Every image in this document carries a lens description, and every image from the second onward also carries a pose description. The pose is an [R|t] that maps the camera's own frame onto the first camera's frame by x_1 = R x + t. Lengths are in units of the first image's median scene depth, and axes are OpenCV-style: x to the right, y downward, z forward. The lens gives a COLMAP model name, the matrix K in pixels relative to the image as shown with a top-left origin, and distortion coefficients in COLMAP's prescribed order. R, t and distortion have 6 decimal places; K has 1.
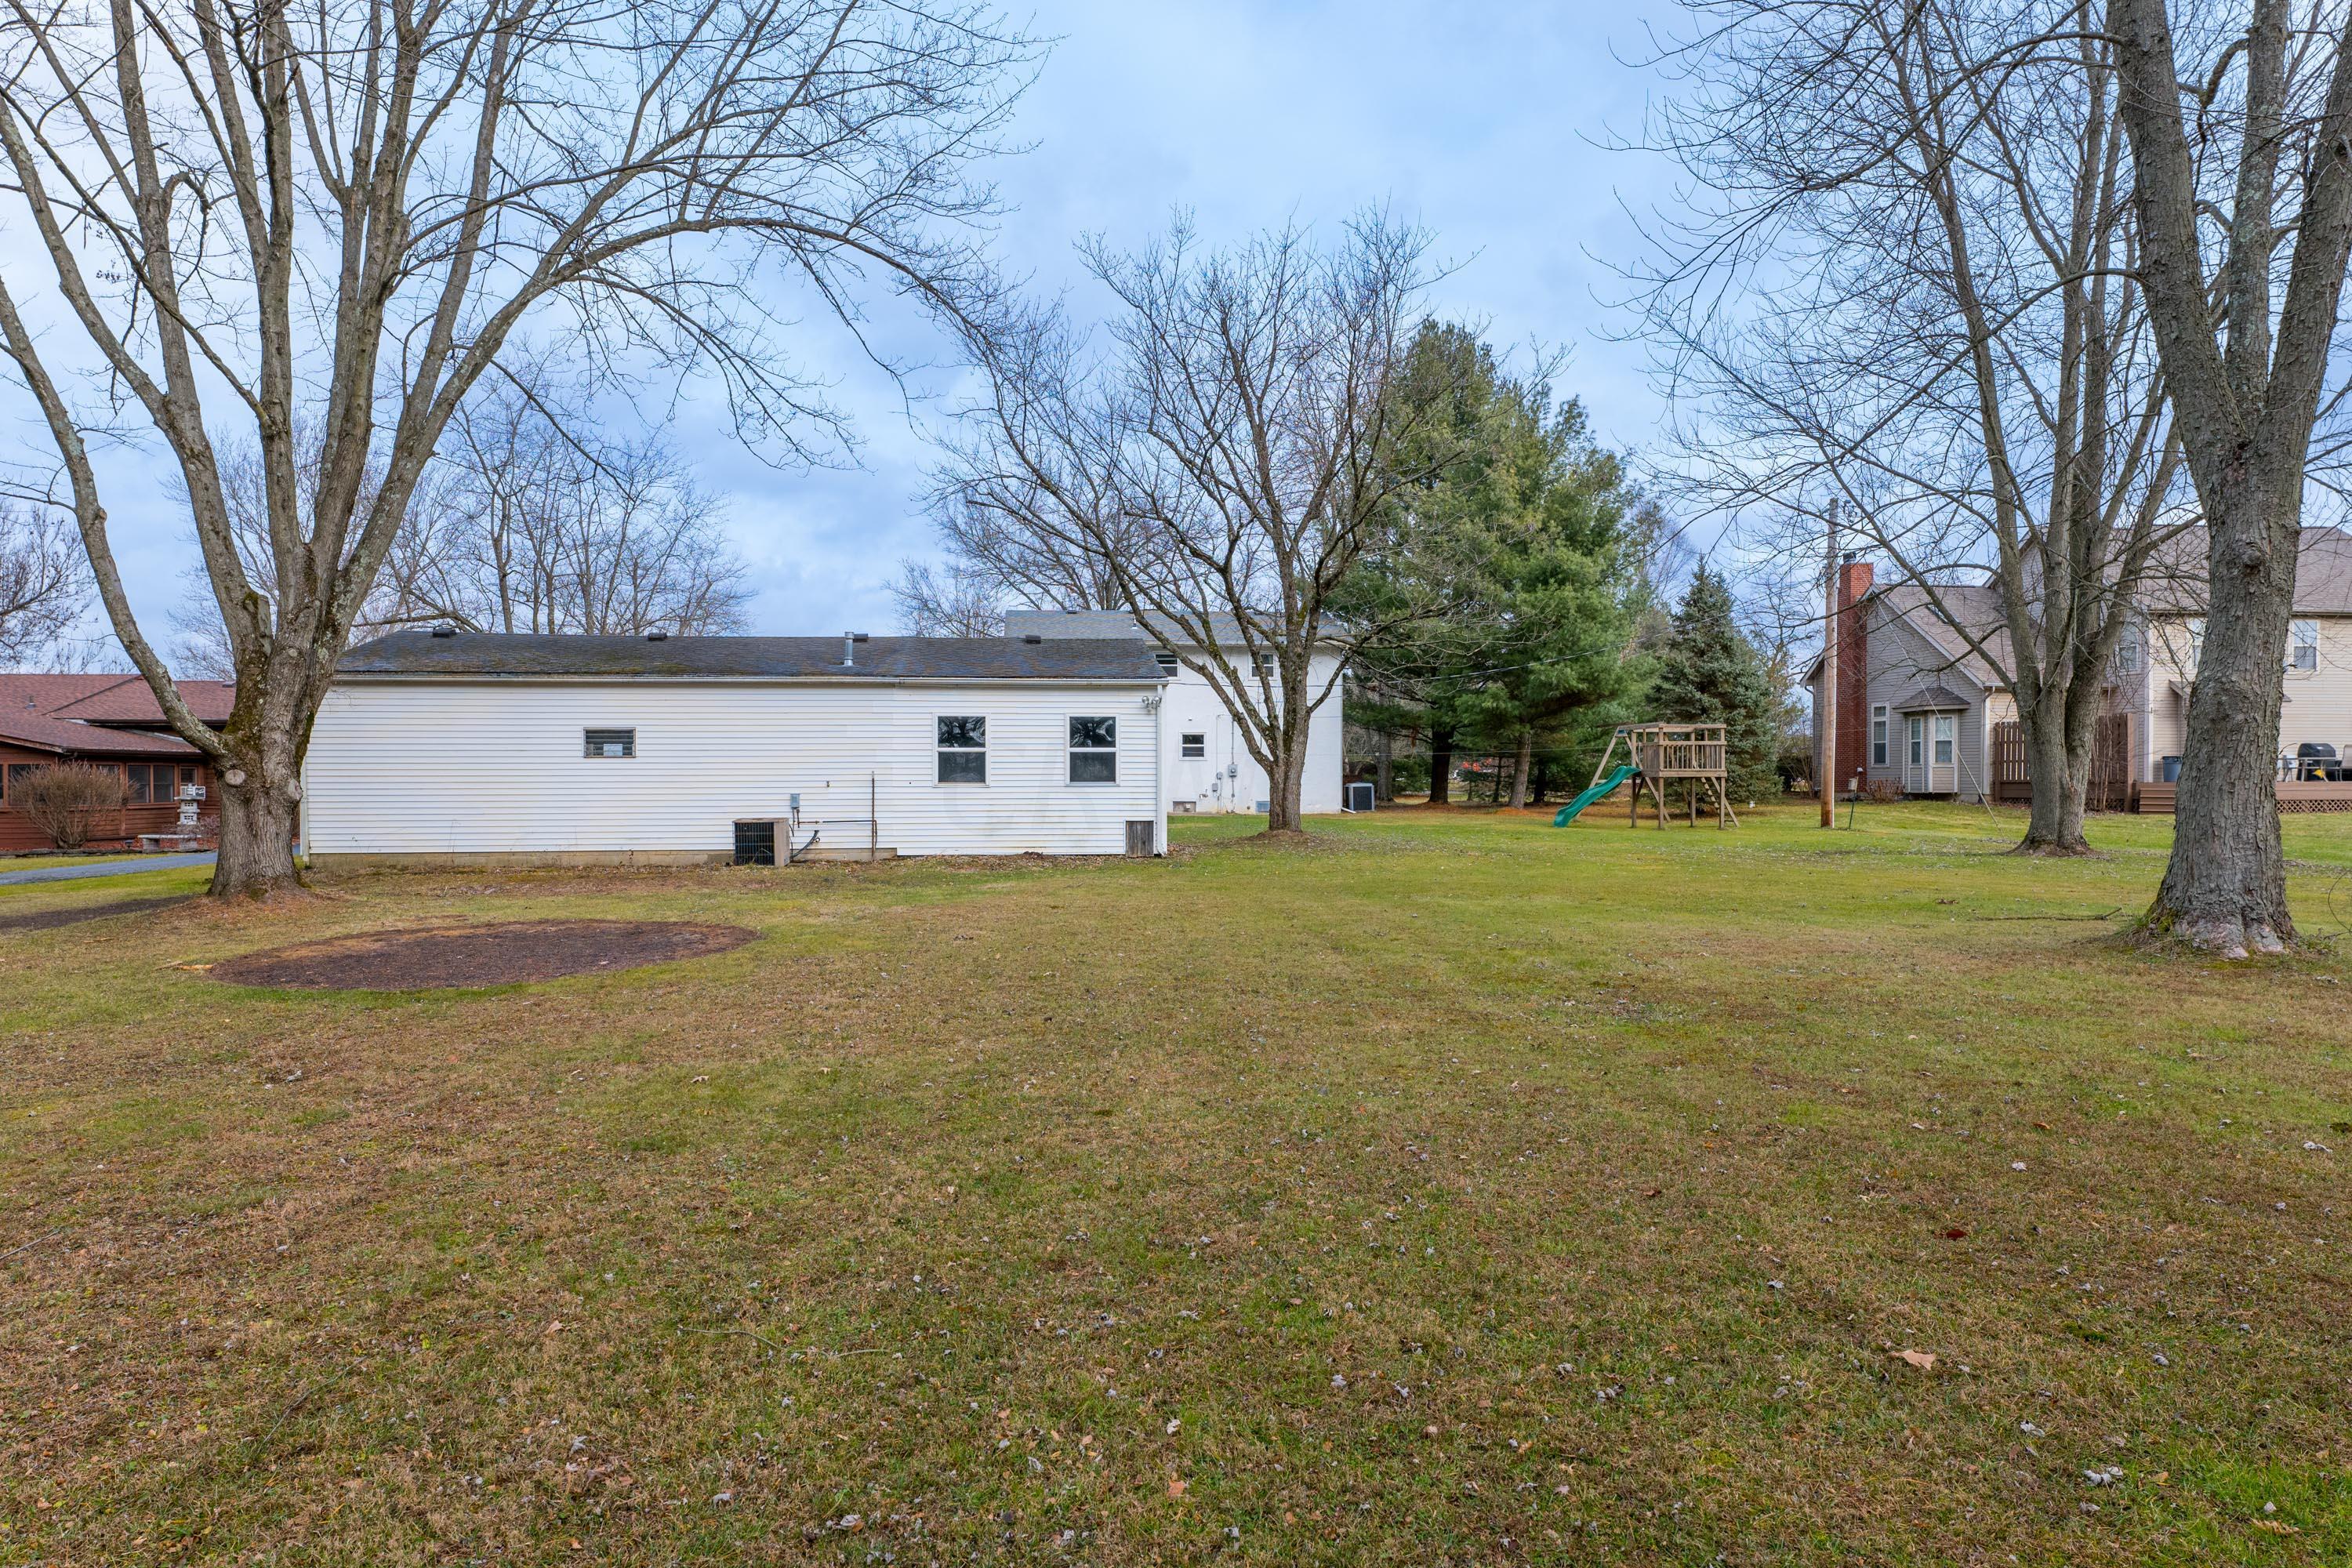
lens RADIAL K [[2254.5, 0, 1176.0], [0, 2254.5, 784.0], [0, 0, 1]] dist [0.010183, 0.007841]
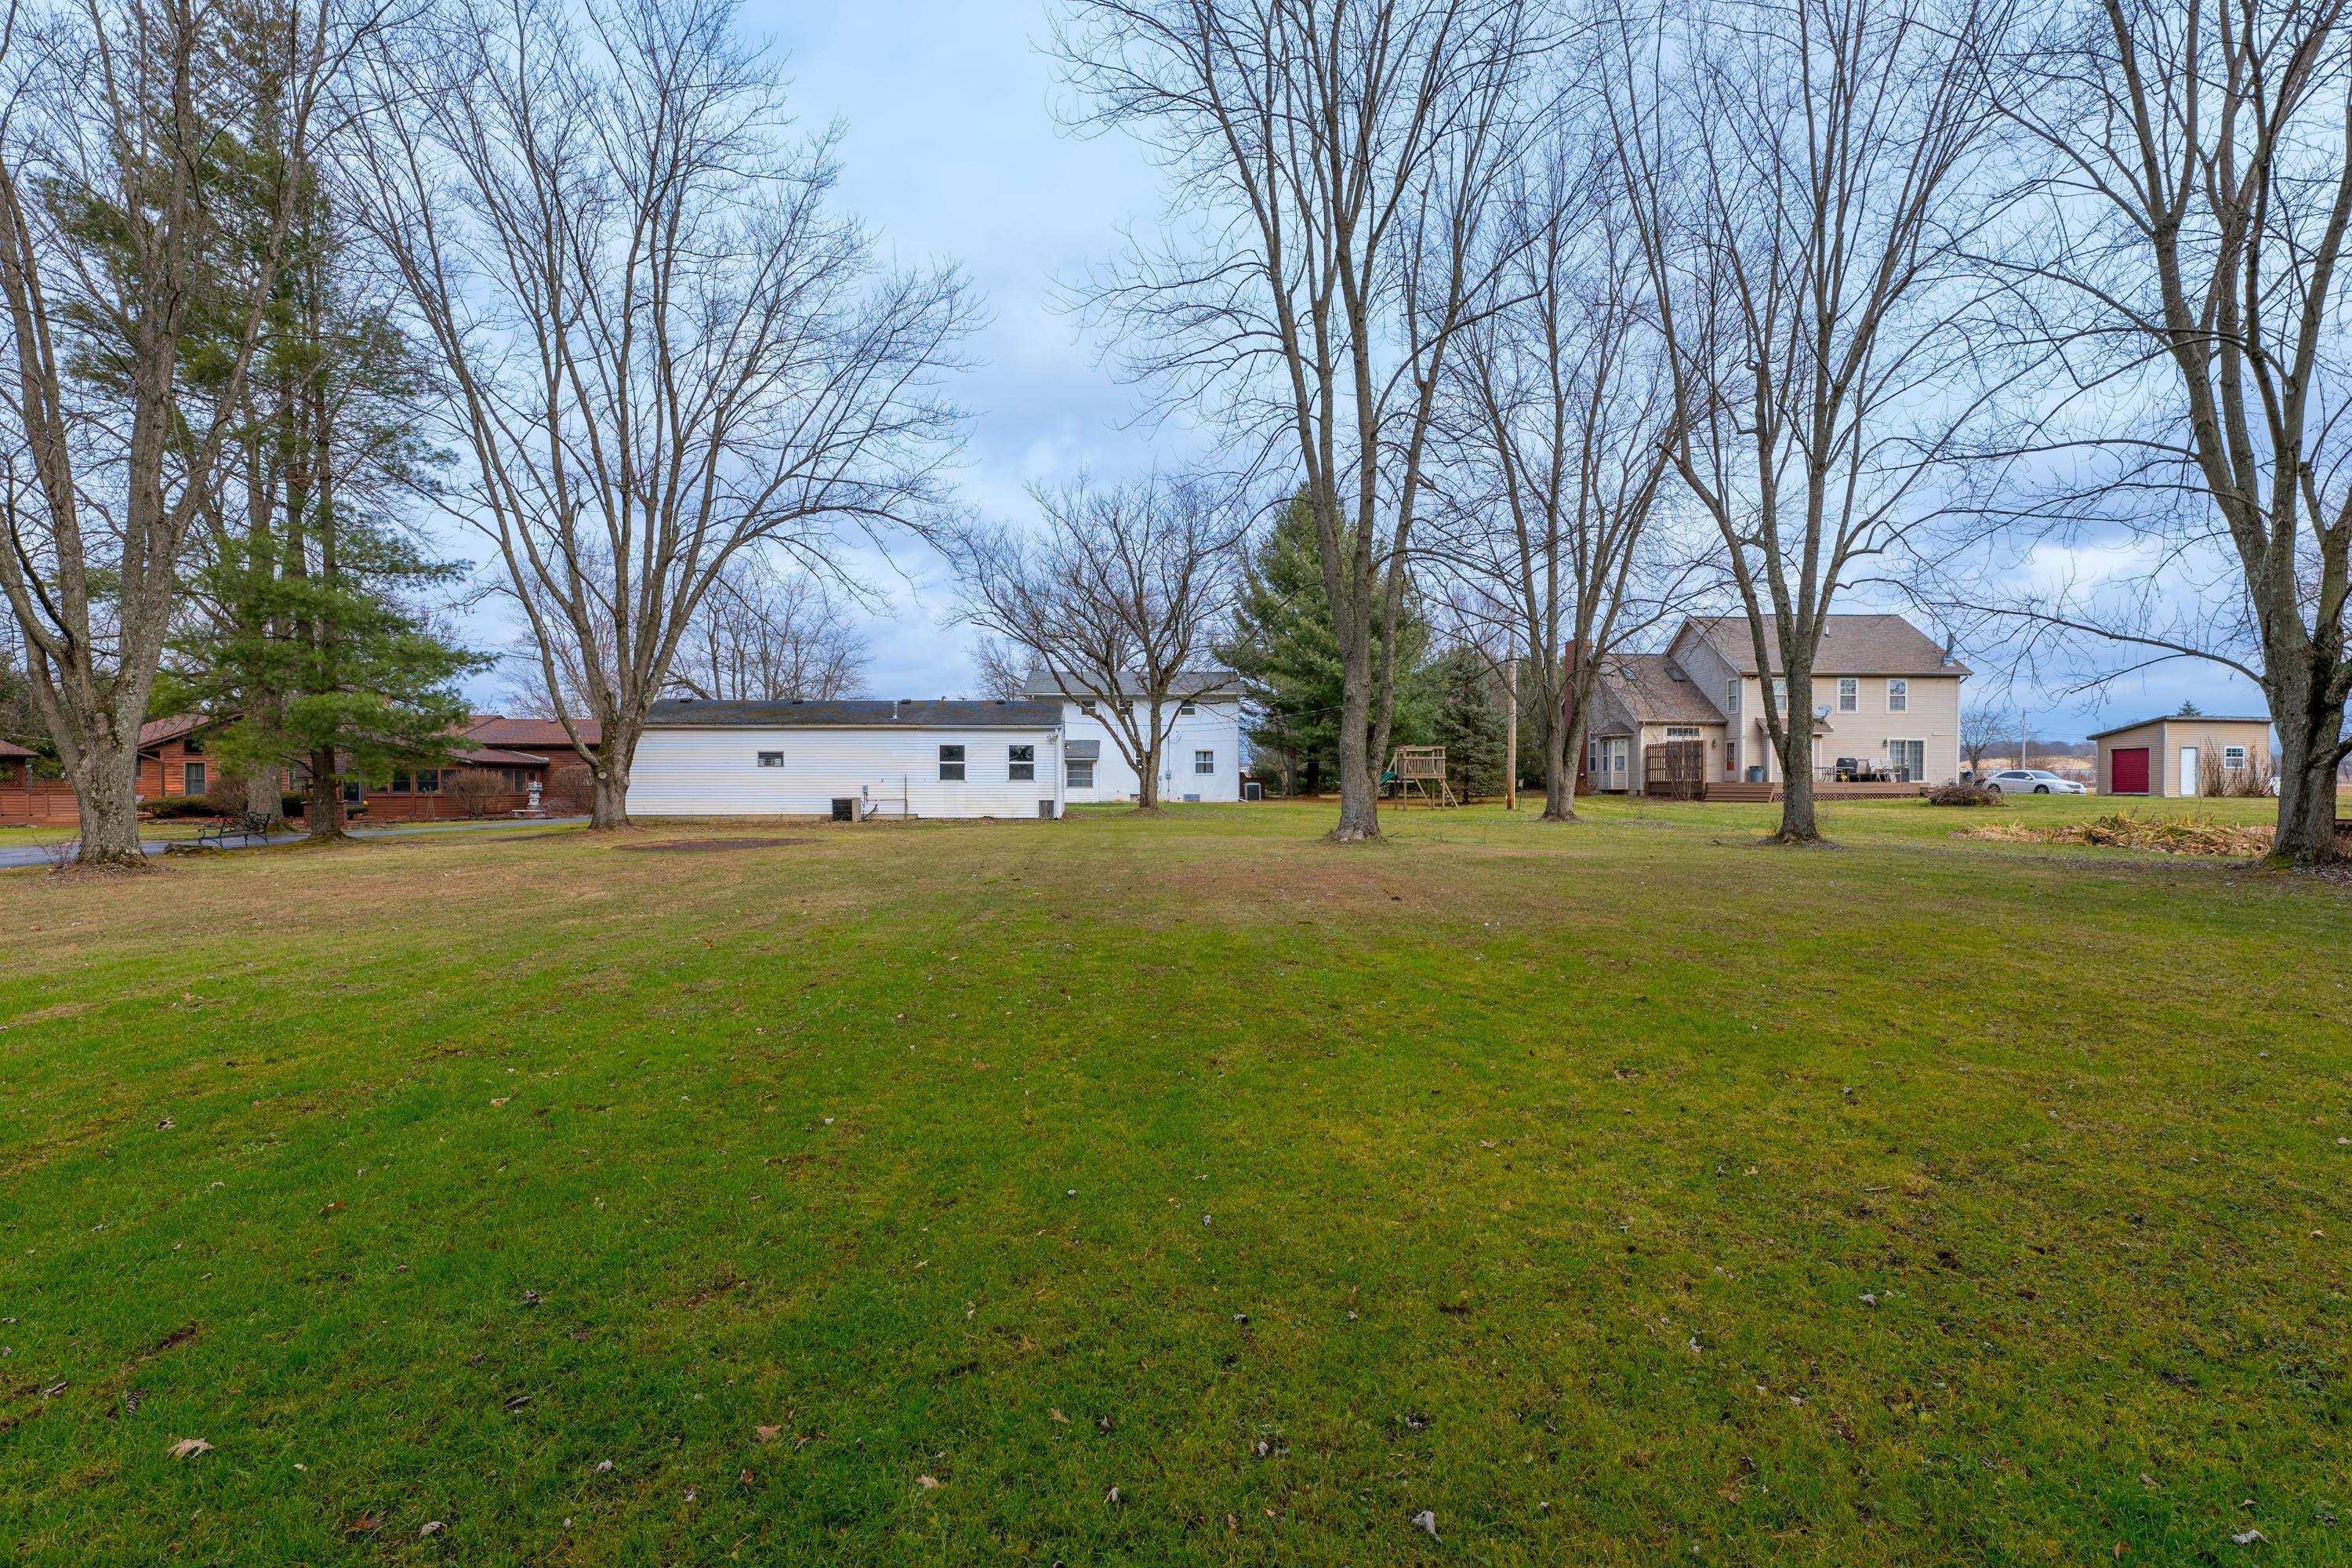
lens RADIAL K [[2254.5, 0, 1176.0], [0, 2254.5, 784.0], [0, 0, 1]] dist [0.010183, 0.007841]
pose [[0.996544, 0.001981, -0.083041, 0.250365], [-0.002210, 0.999994, -0.002663, 0.007427], [0.083036, 0.002837, 0.996543, -0.879826]]
